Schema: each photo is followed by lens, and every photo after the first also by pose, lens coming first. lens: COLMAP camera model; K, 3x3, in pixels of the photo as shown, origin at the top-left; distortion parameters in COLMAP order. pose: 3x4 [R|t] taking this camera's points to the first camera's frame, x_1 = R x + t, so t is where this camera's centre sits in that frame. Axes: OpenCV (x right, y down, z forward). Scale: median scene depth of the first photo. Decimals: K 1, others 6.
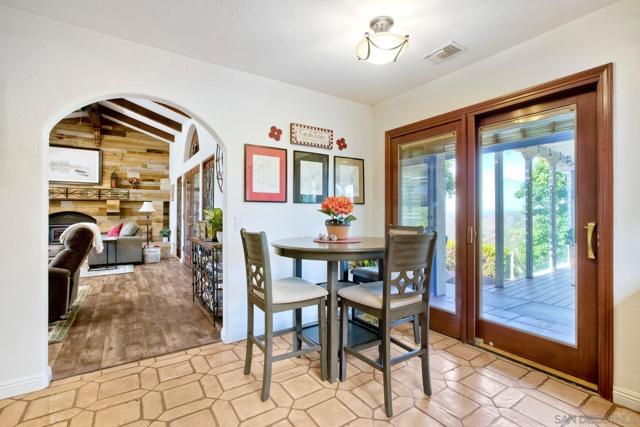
lens RADIAL K [[294.7, 0, 326.5], [0, 294.7, 211.9], [0, 0, 1]] dist [-0.009194, 0.001958]
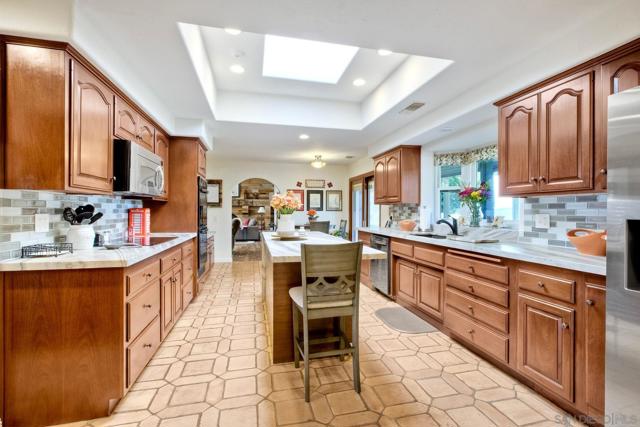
lens RADIAL K [[294.7, 0, 320.3], [0, 294.7, 211.8], [0, 0, 1]] dist [-0.009194, 0.001958]
pose [[0.931402, 0.004926, -0.363960, 0.614925], [-0.004289, 0.999988, 0.002559, -0.019020], [0.363968, -0.000823, 0.931411, -0.884521]]
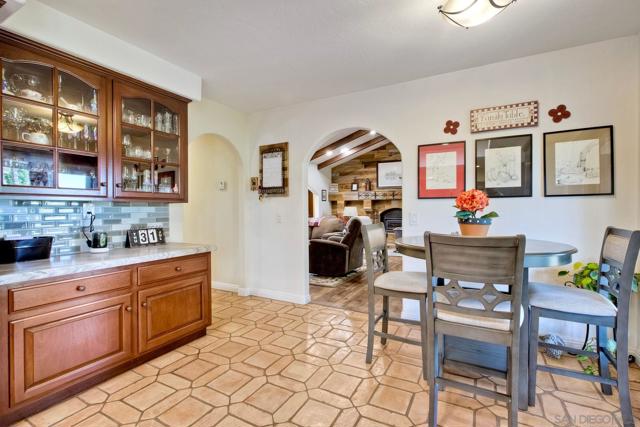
lens RADIAL K [[294.7, 0, 320.8], [0, 294.7, 210.7], [0, 0, 1]] dist [-0.009194, 0.001958]
pose [[0.454591, 0.003643, -0.890693, 0.318451], [0.002926, 0.999980, 0.005584, 0.001637], [0.890695, -0.005145, 0.454572, 0.110815]]
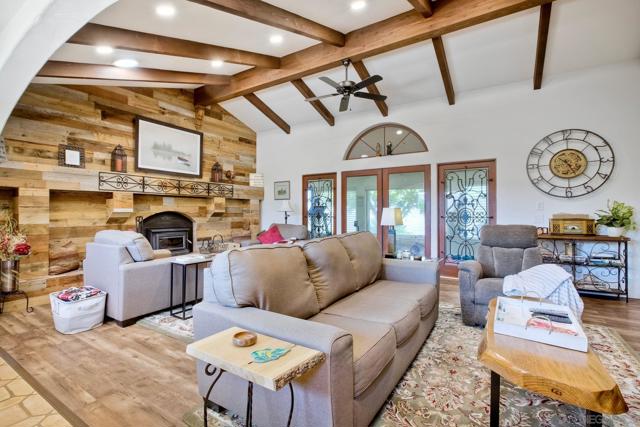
lens RADIAL K [[294.7, 0, 323.1], [0, 294.7, 211.7], [0, 0, 1]] dist [-0.009194, 0.001958]
pose [[0.916215, 0.002358, 0.400680, -1.416053], [-0.002052, 0.999997, -0.001192, -0.000256], [-0.400682, 0.000269, 0.916217, 0.252218]]
